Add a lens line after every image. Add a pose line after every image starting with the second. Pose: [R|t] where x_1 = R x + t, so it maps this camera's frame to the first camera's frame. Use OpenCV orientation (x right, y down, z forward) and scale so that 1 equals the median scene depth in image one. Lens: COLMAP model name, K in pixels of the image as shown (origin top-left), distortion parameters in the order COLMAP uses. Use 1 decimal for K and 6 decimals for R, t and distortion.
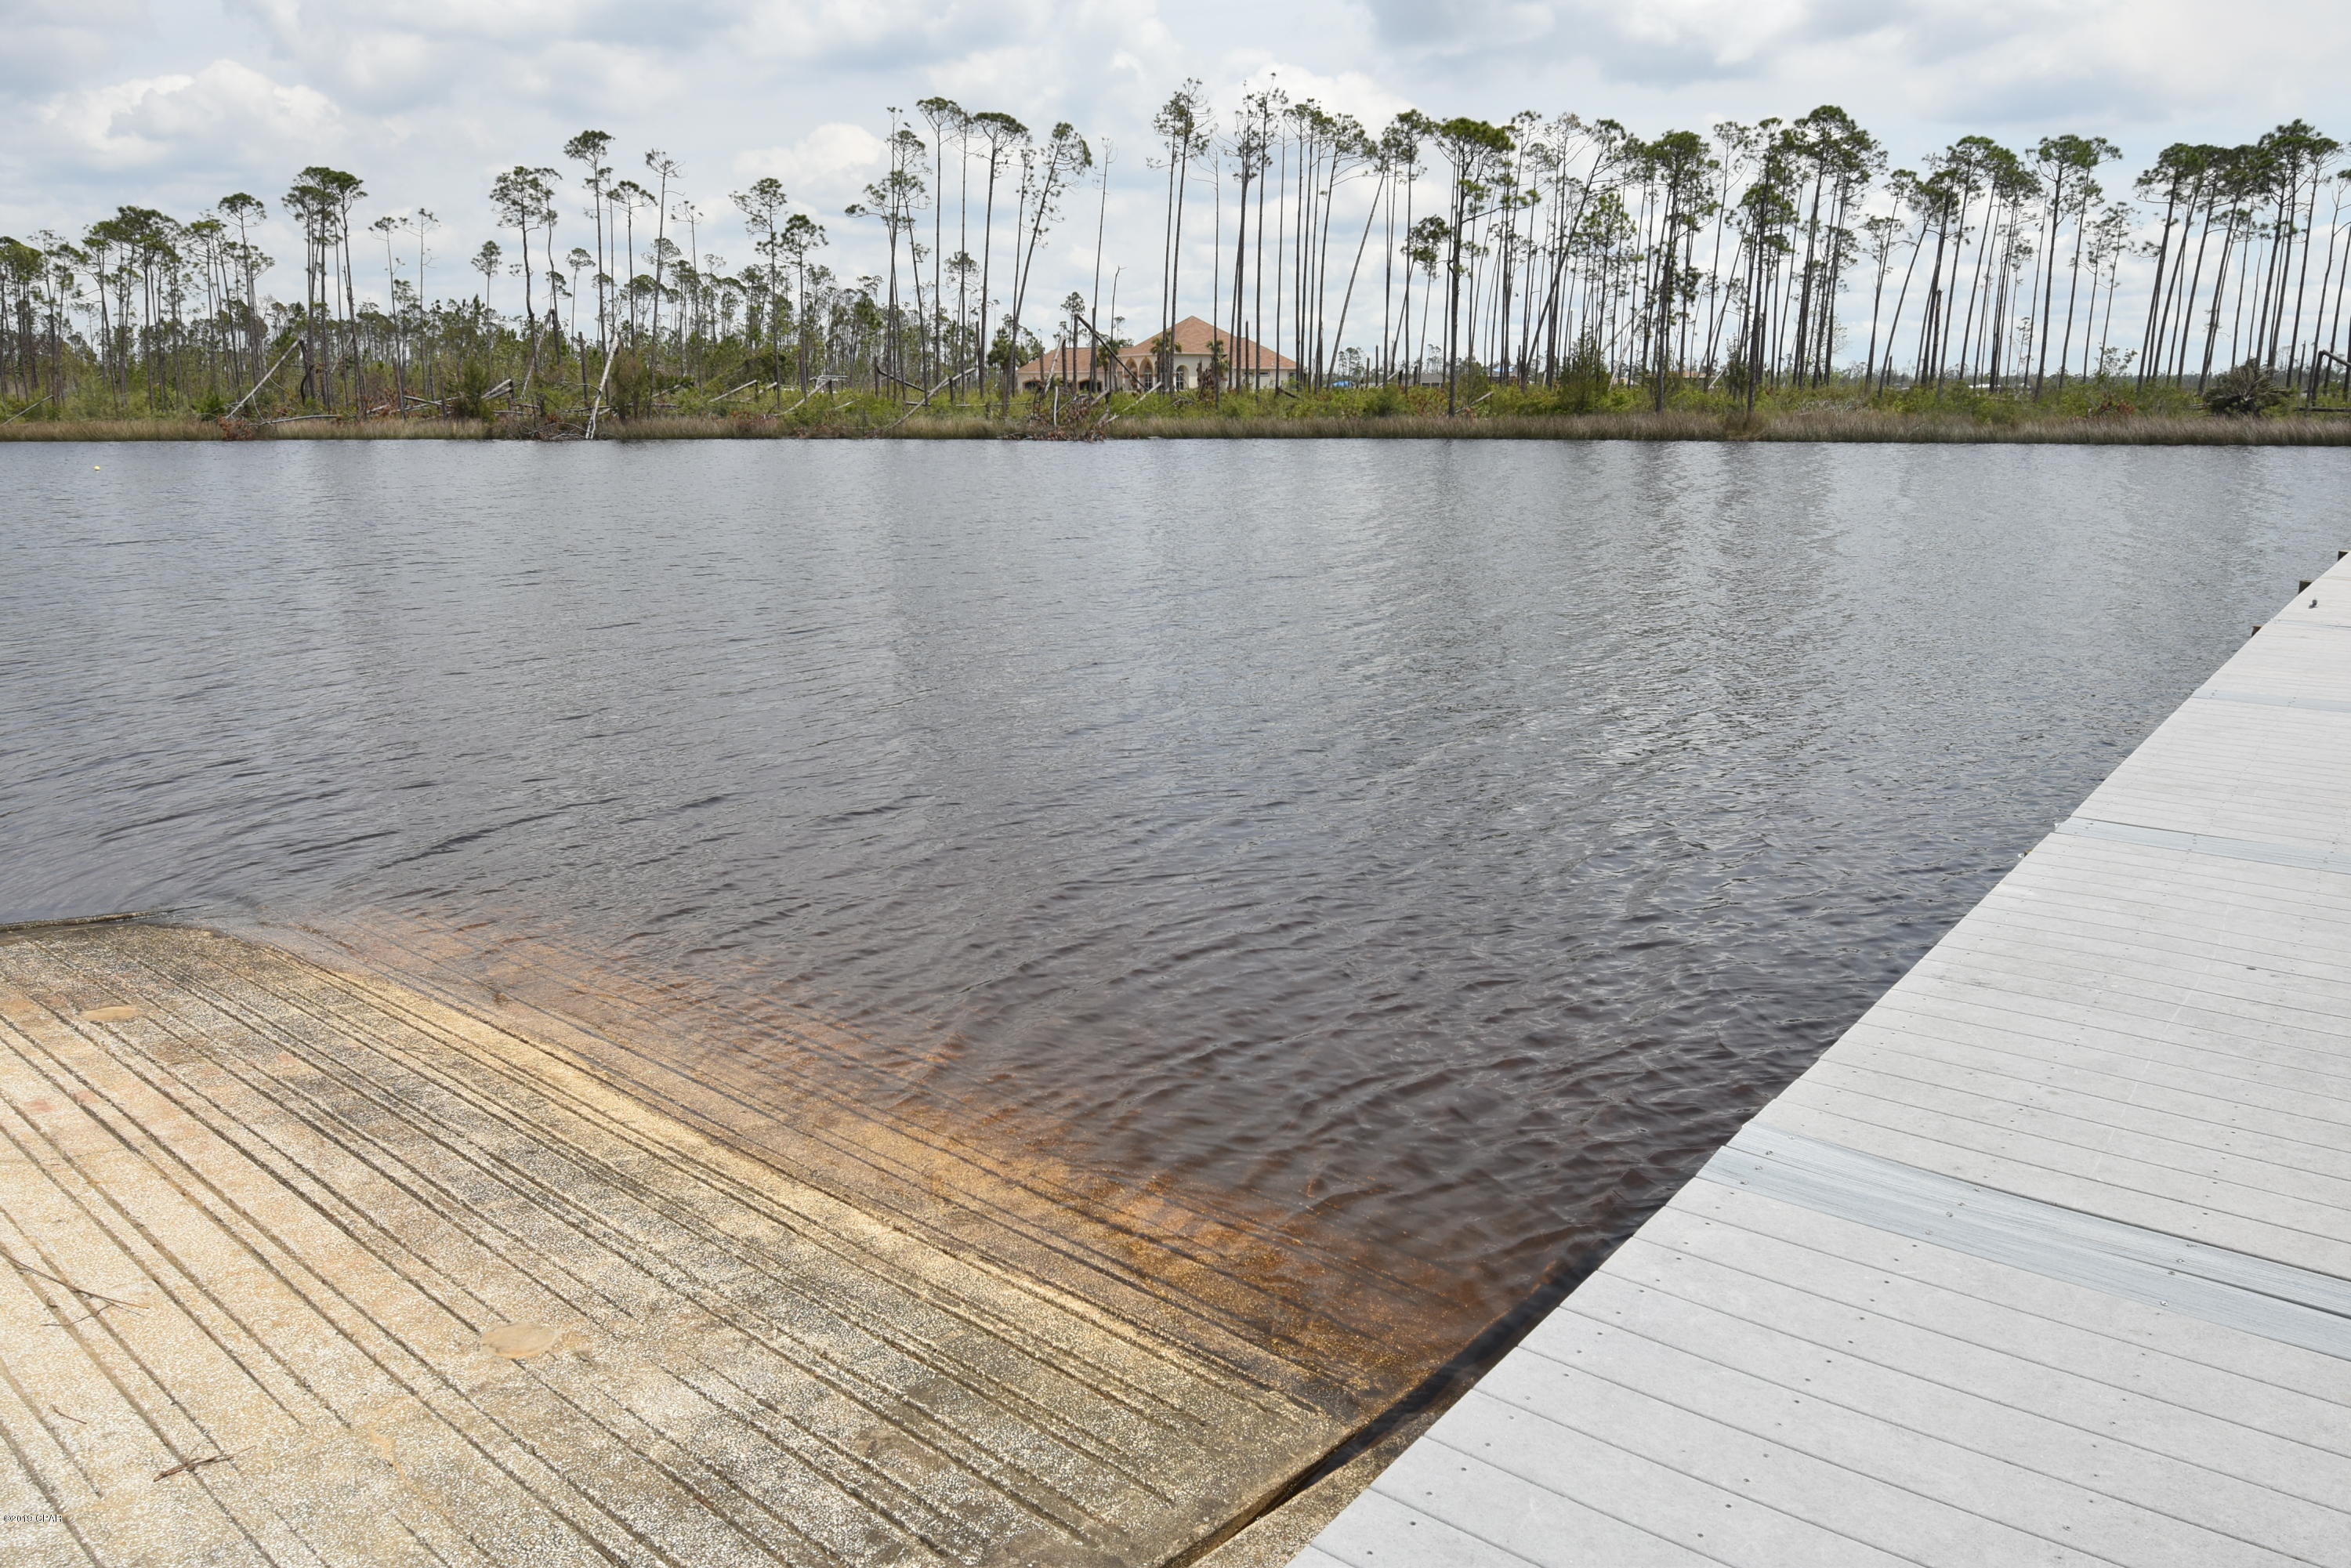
lens RADIAL K [[1623.7, 0, 1191.2], [0, 1623.7, 796.7], [0, 0, 1]] dist [-0.004973, -0.014873]
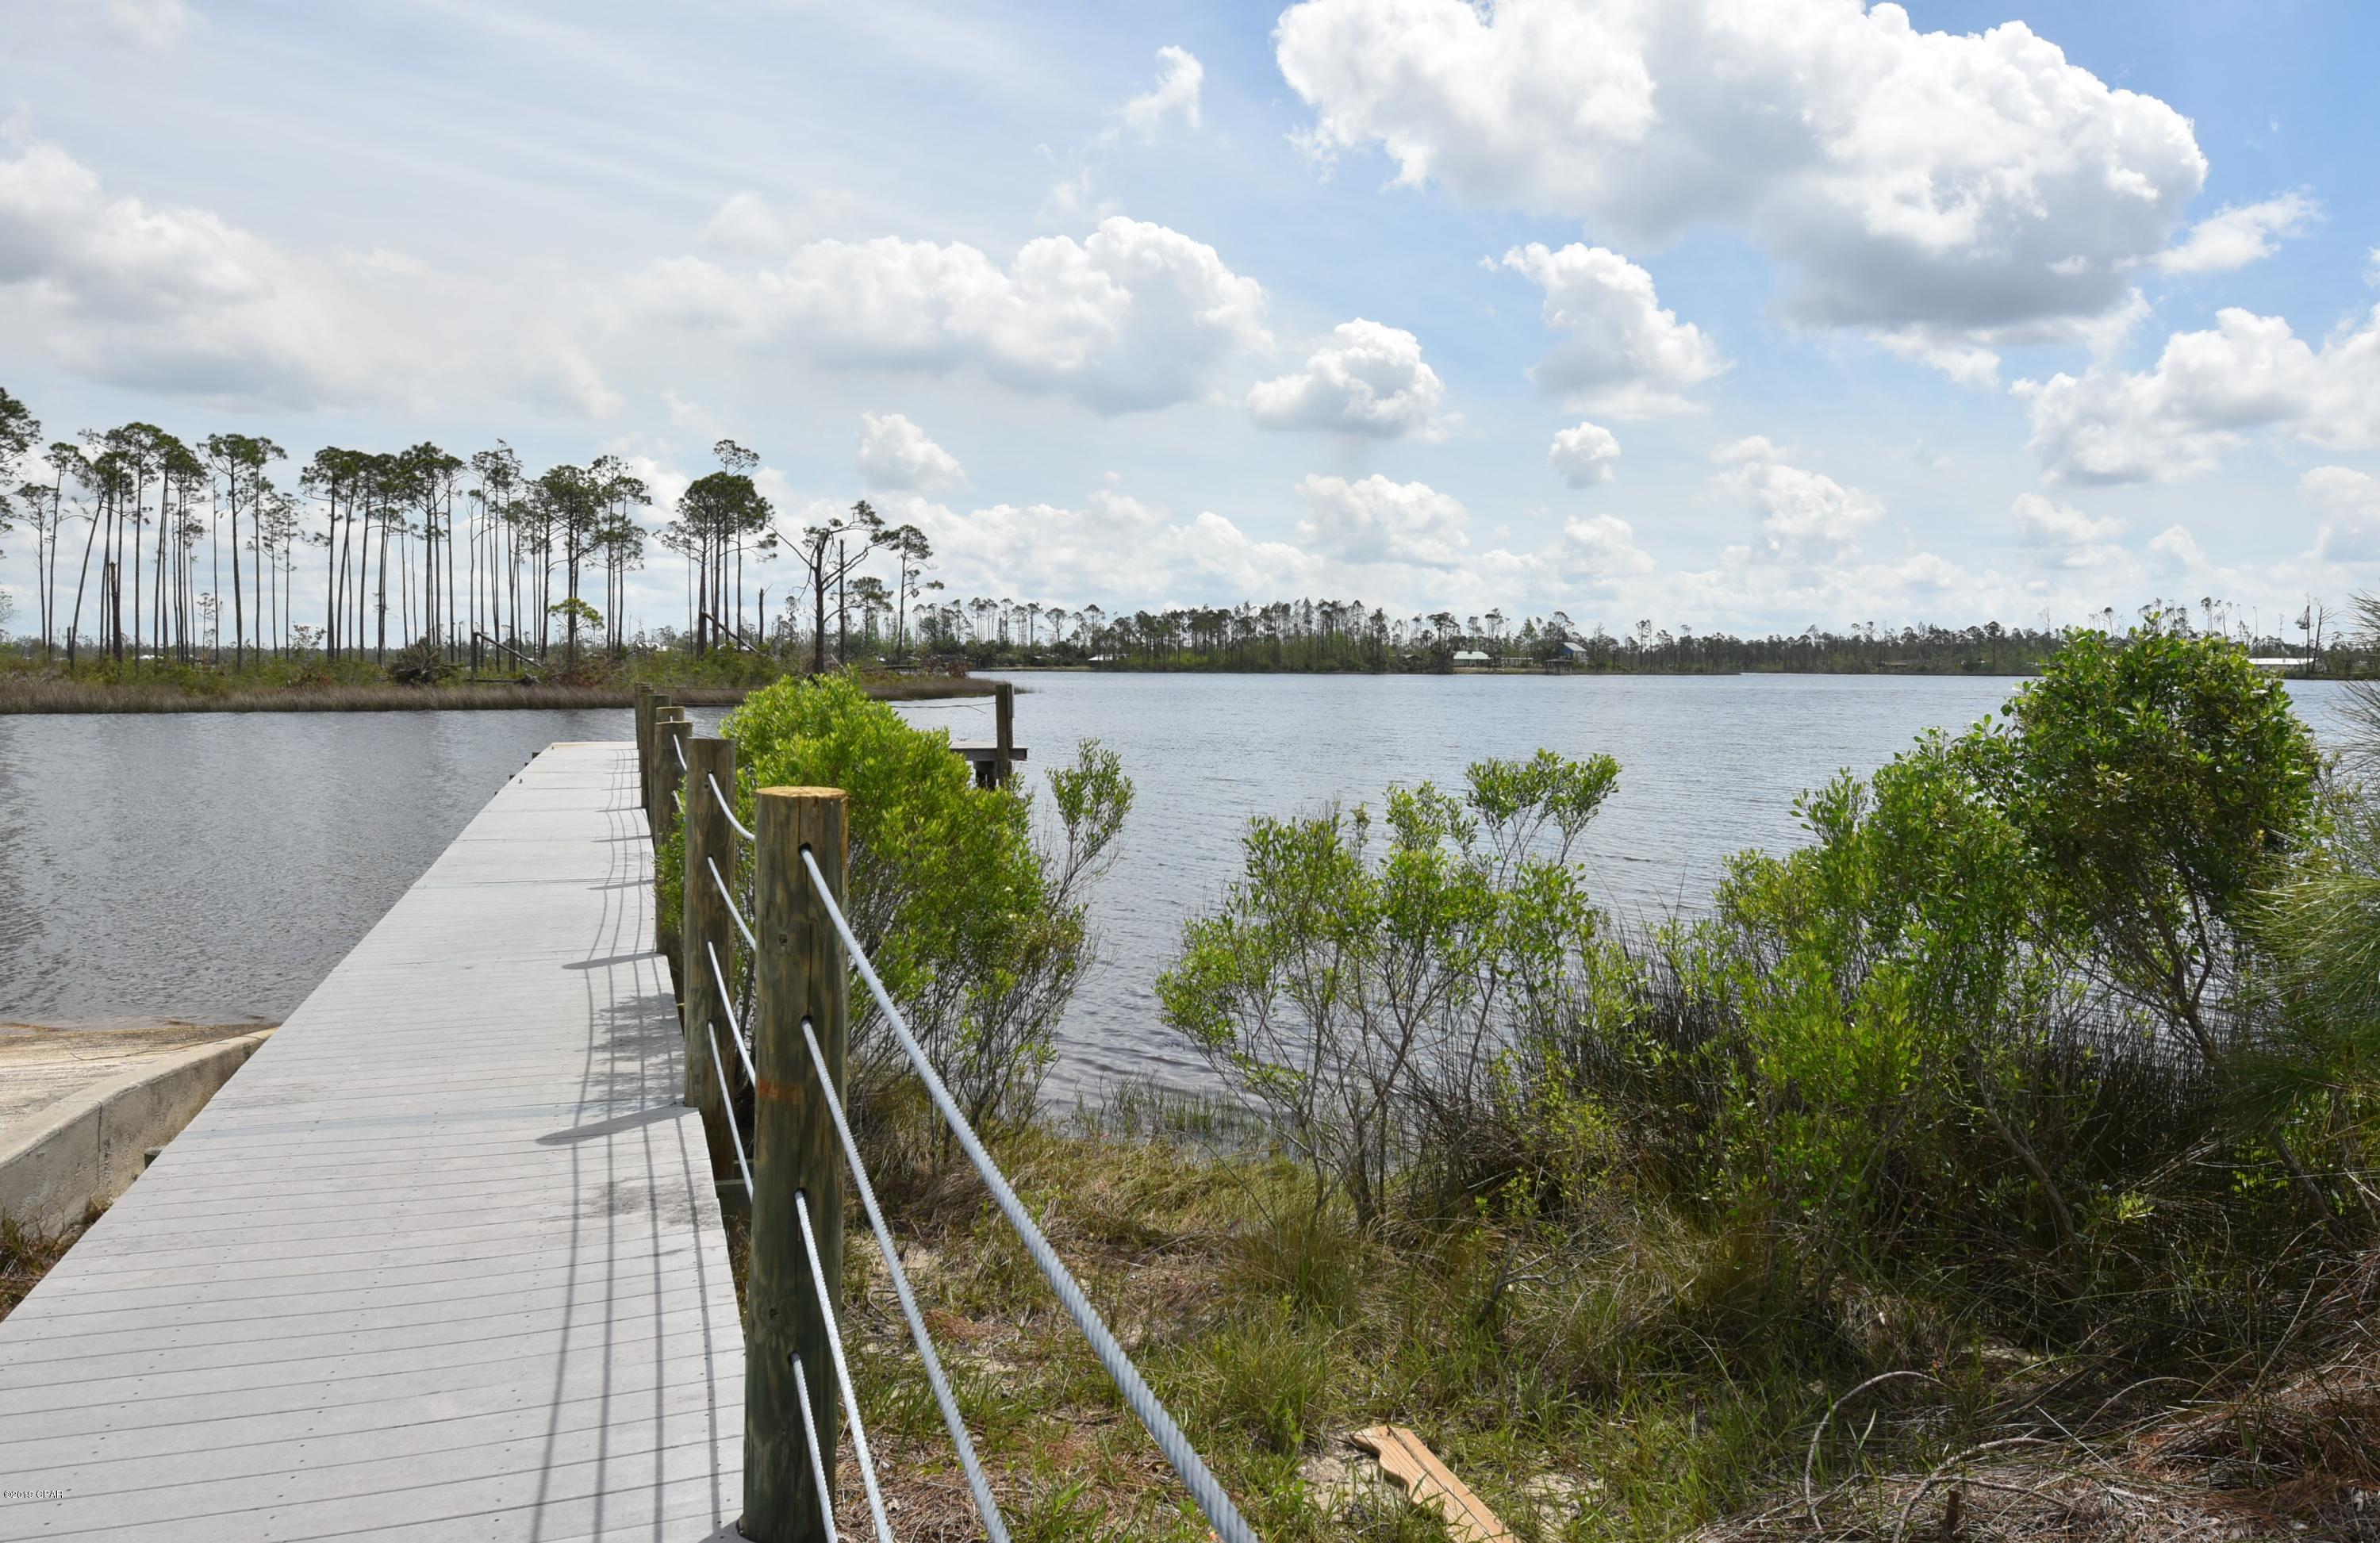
lens RADIAL K [[1717.4, 0, 1189.8], [0, 1717.4, 768.9], [0, 0, 1]] dist [-0.007172, -0.005303]
pose [[0.548037, -0.040246, 0.835485, -0.068816], [0.192163, 0.978184, -0.078930, 0.022497], [-0.814081, 0.203806, 0.543815, -0.093215]]
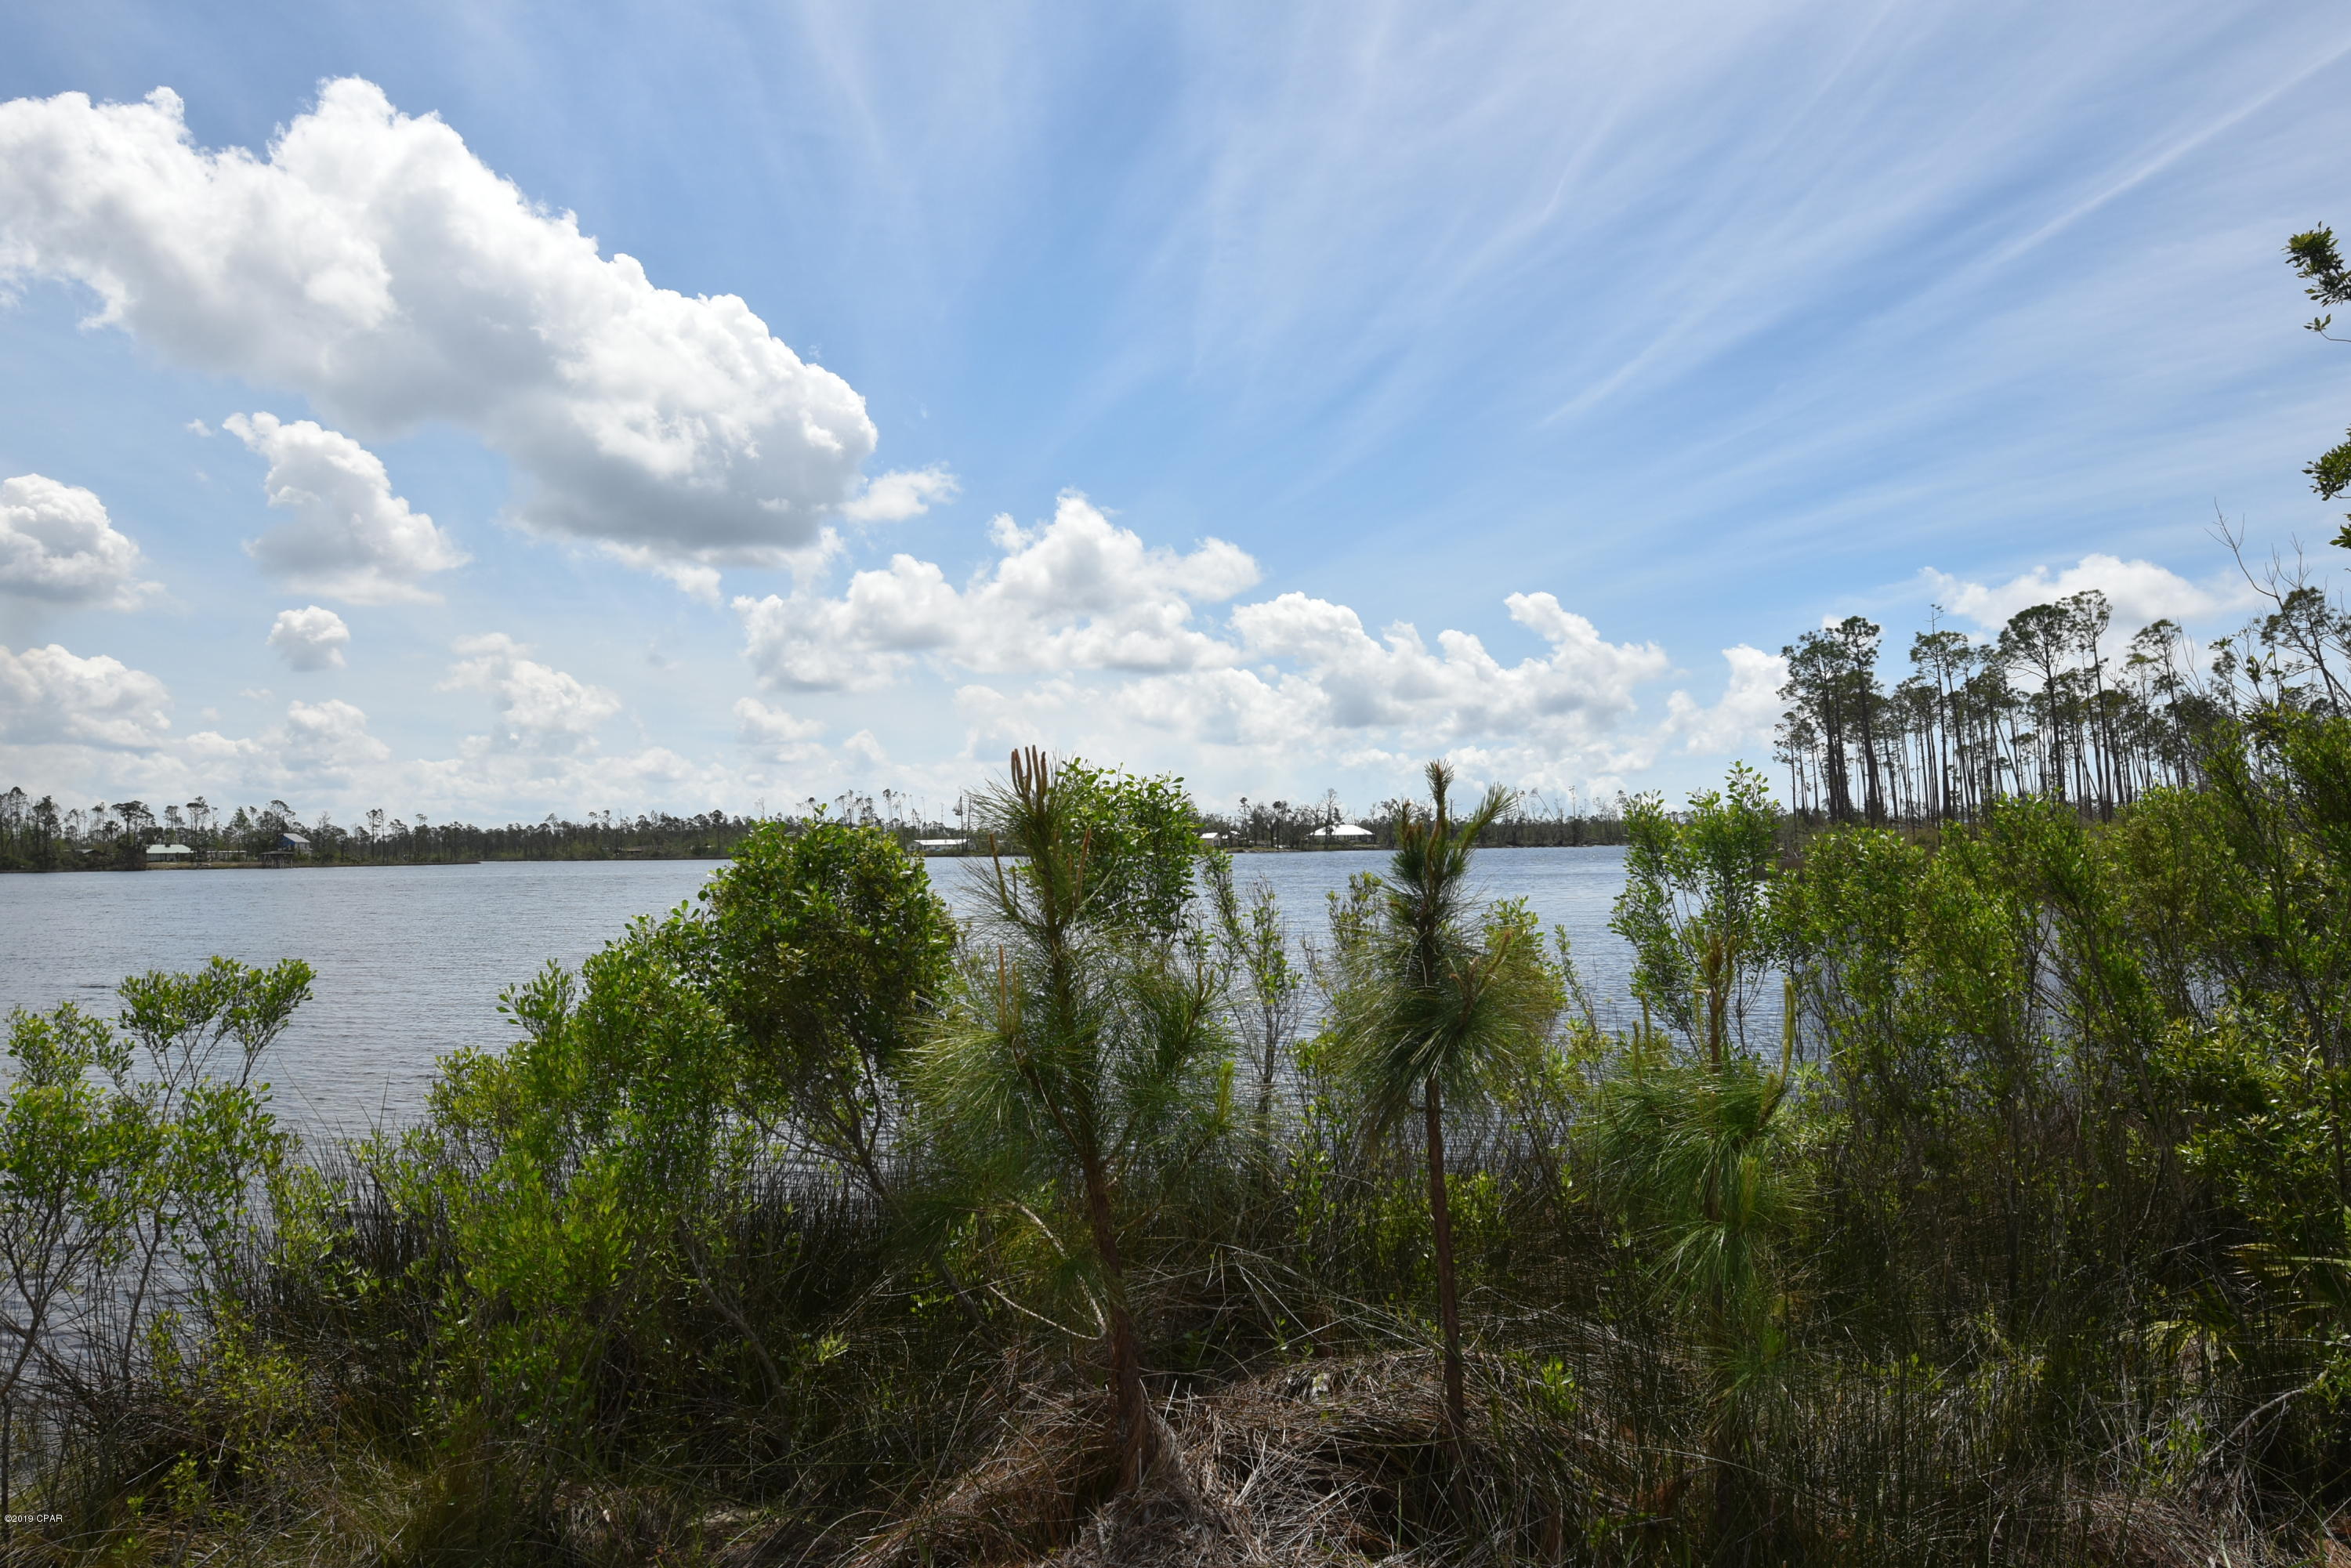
lens RADIAL K [[1623.7, 0, 1181.7], [0, 1623.7, 788.0], [0, 0, 1]] dist [-0.004973, -0.014873]
pose [[-0.124884, 0.043847, 0.991202, -0.064833], [0.253007, 0.967403, -0.010918, 0.022527], [-0.959370, 0.249418, -0.131907, -0.094492]]
